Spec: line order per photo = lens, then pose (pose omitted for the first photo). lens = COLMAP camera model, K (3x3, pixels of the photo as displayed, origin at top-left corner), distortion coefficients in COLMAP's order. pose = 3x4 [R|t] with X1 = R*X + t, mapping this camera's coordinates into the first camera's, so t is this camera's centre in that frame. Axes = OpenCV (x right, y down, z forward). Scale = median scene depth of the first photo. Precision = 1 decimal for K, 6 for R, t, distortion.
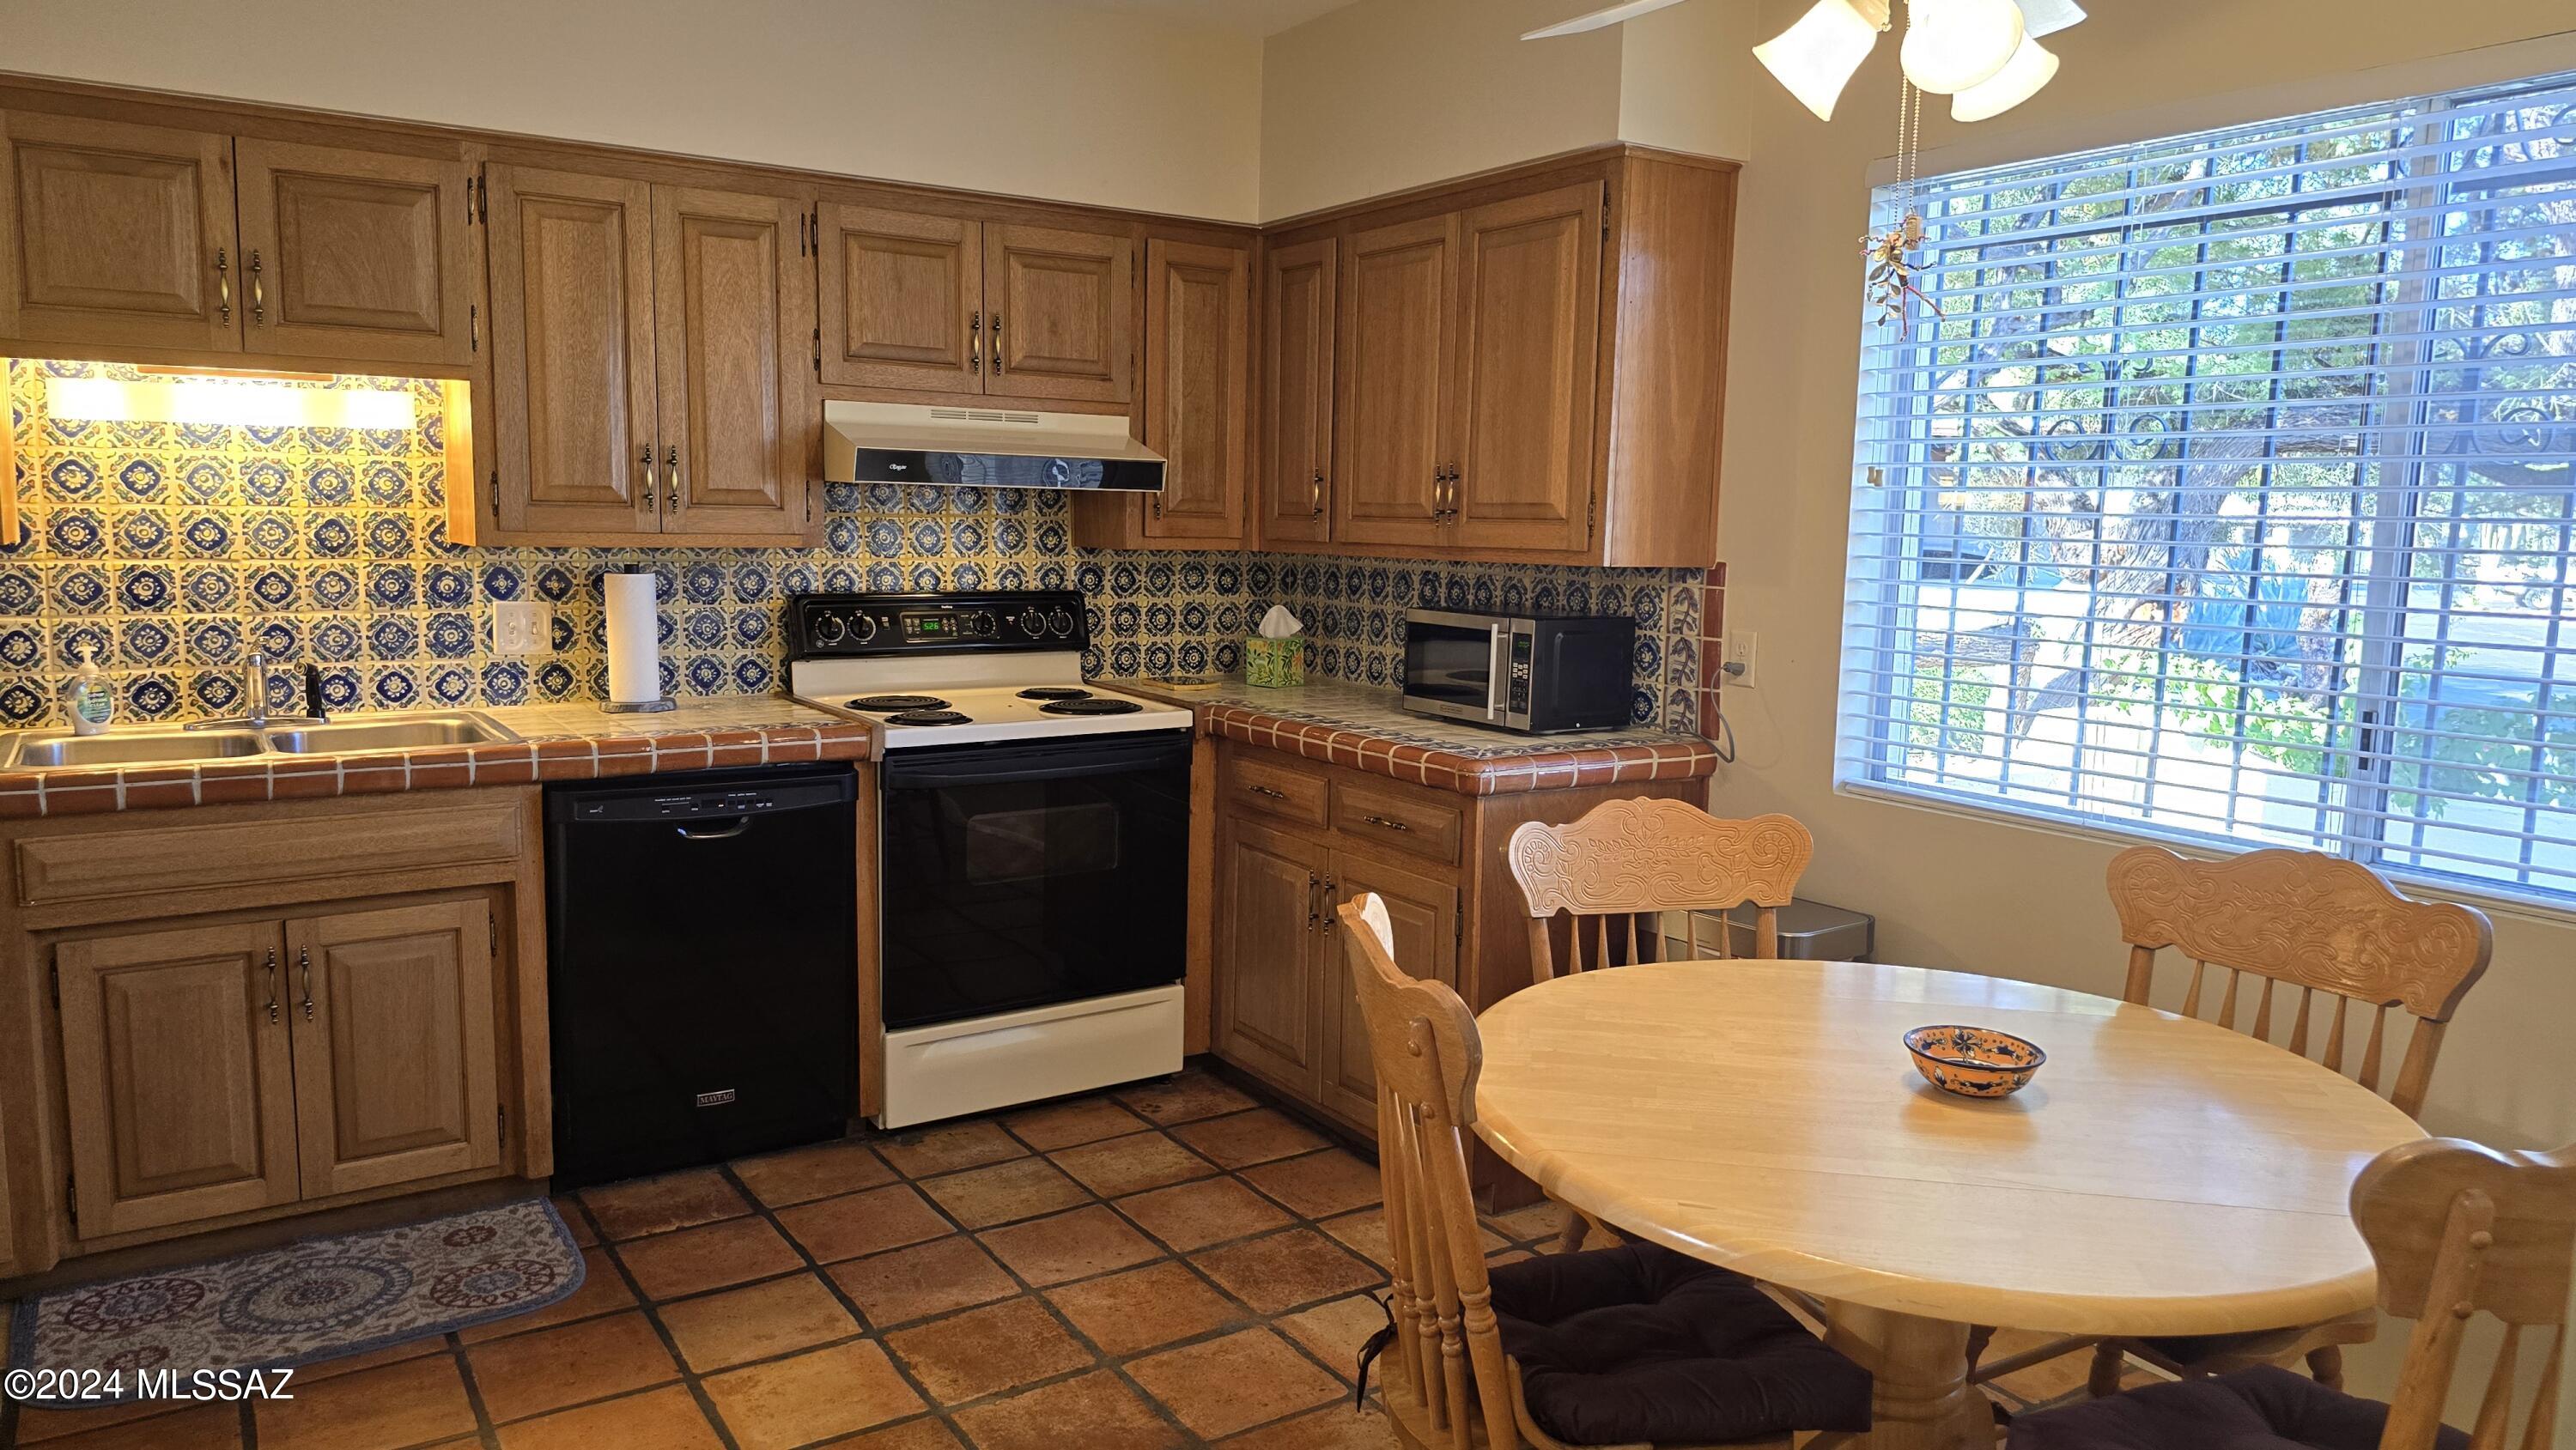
lens RADIAL K [[1719.1, 0, 1288.0], [0, 1719.1, 725.0], [0, 0, 1]] dist [-0.009673, -0.003731]
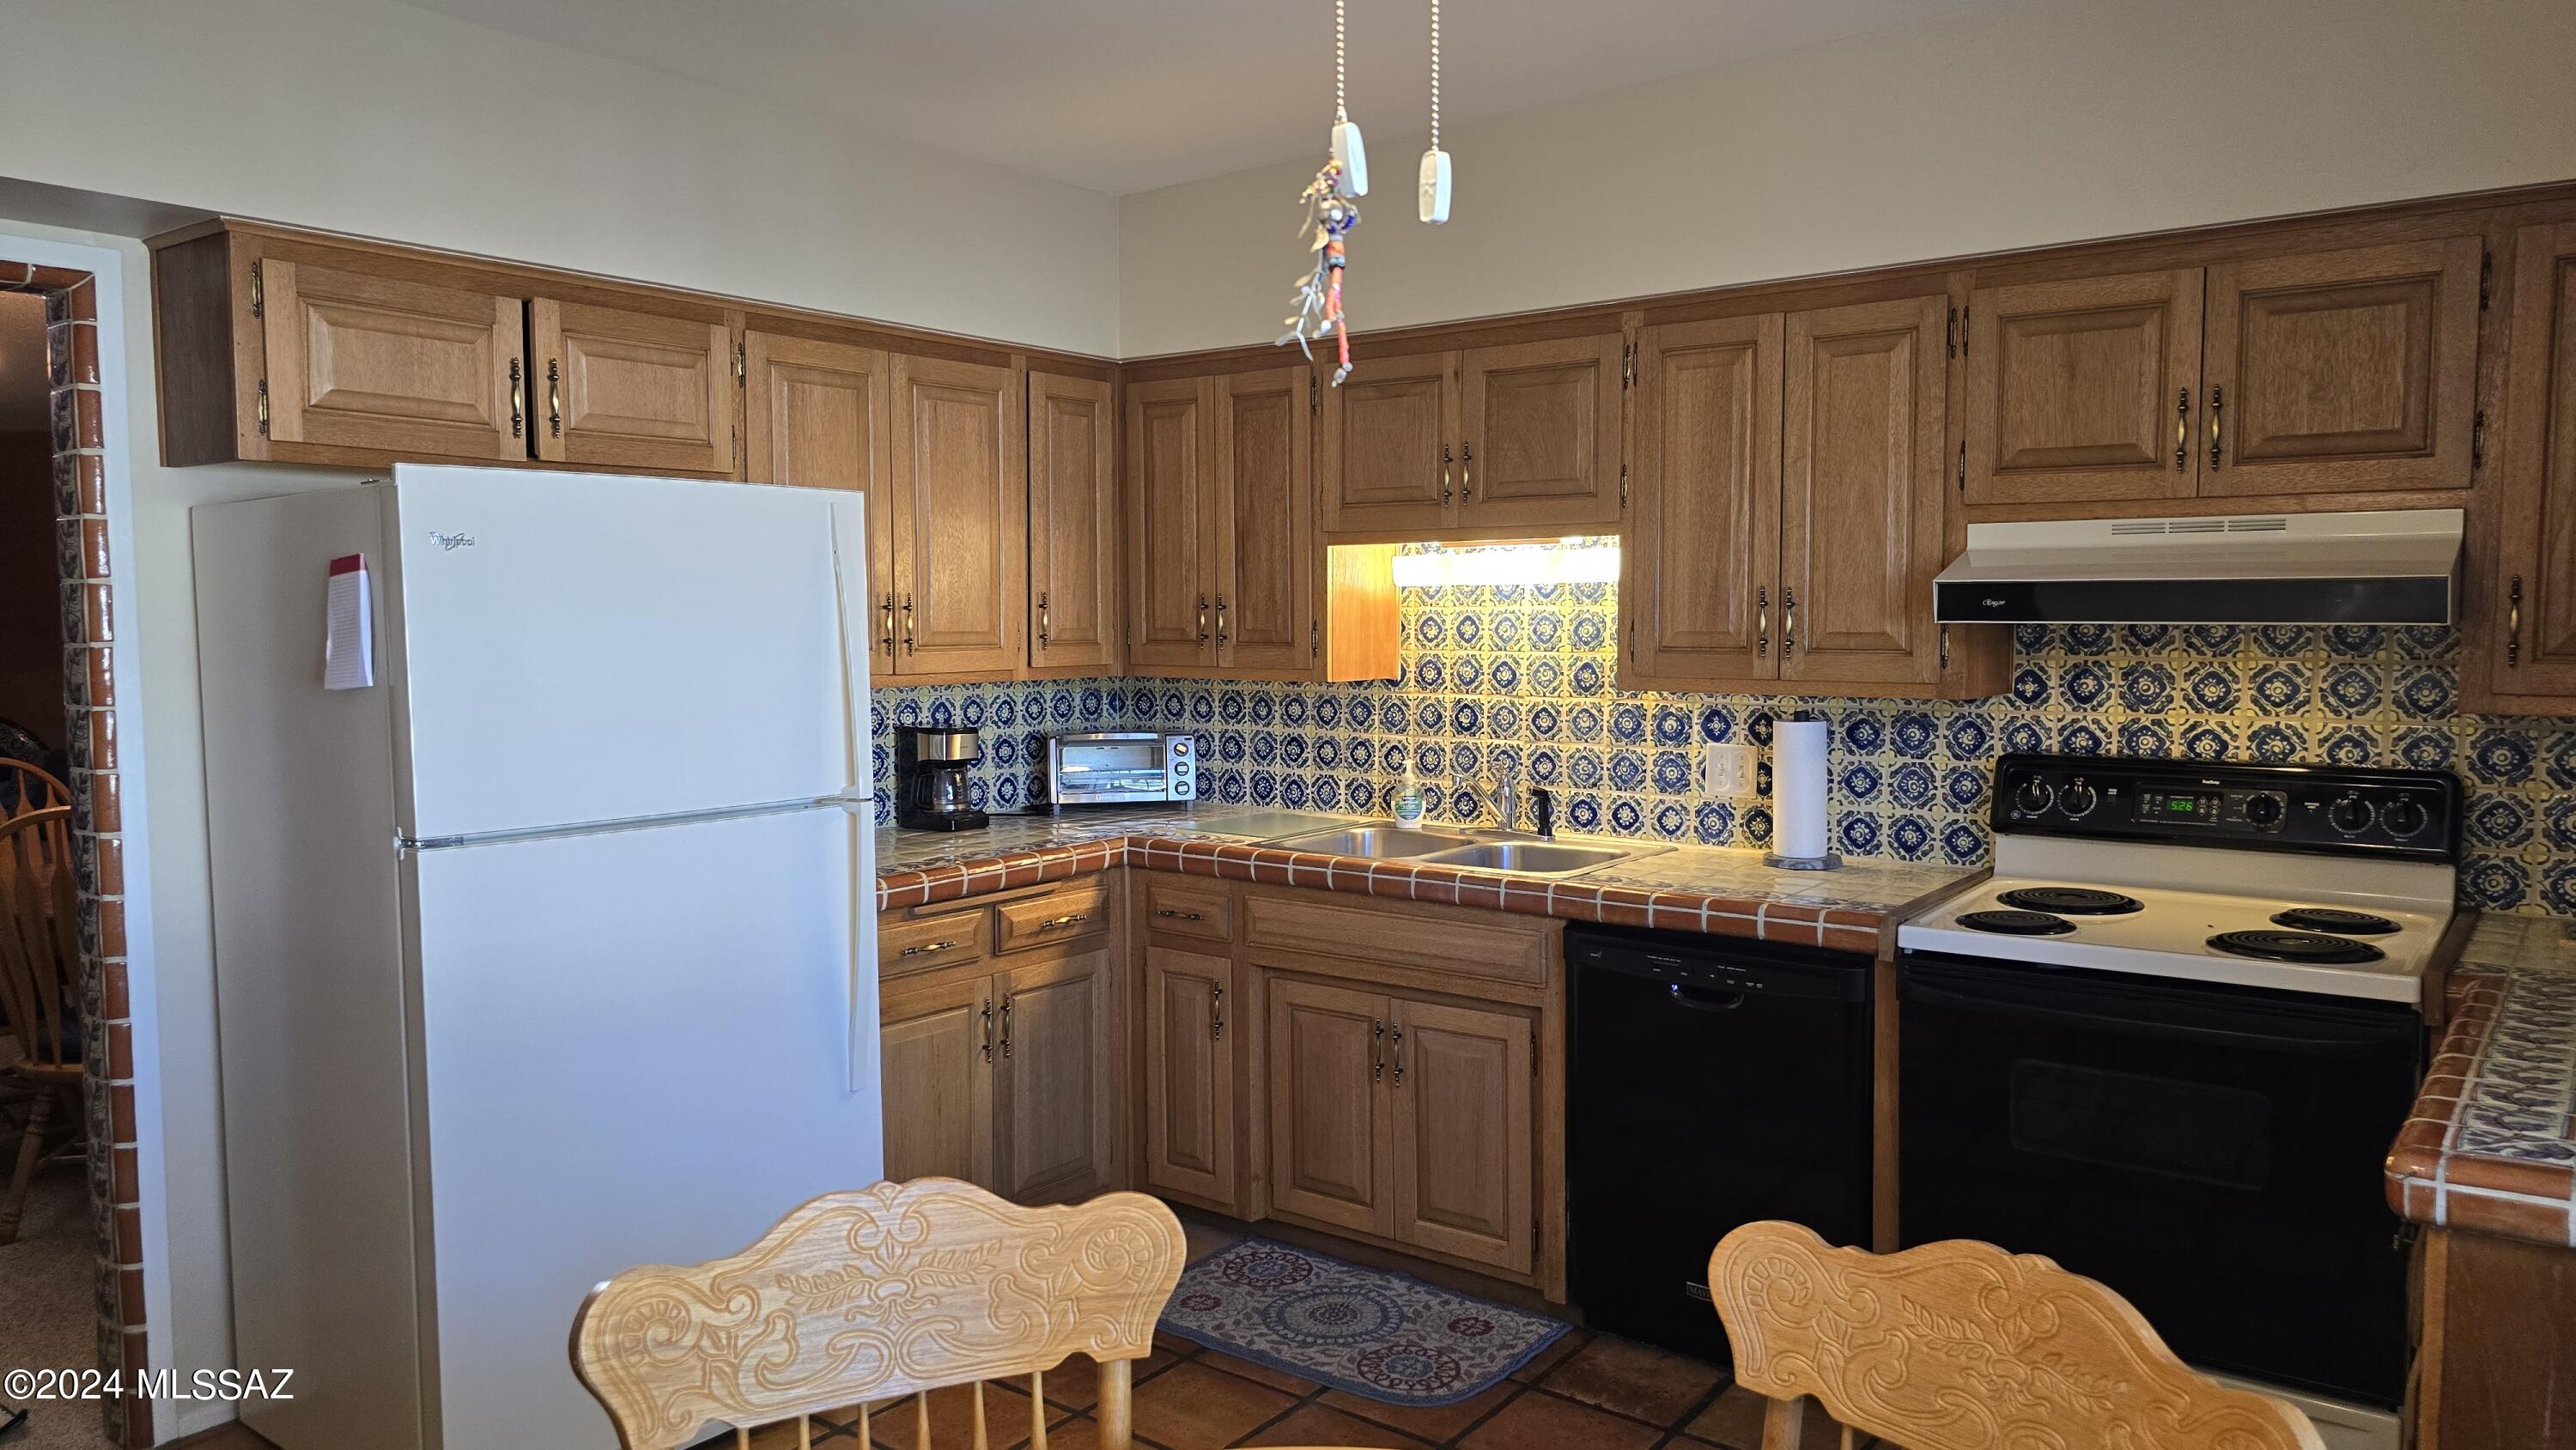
lens RADIAL K [[1650.8, 0, 1293.4], [0, 1650.8, 715.6], [0, 0, 1]] dist [-0.001576, -0.003580]
pose [[0.331868, 0.035323, -0.942664, 0.402166], [-0.109268, 0.994012, -0.001221, -0.062460], [0.936976, 0.103408, 0.333740, 0.454903]]
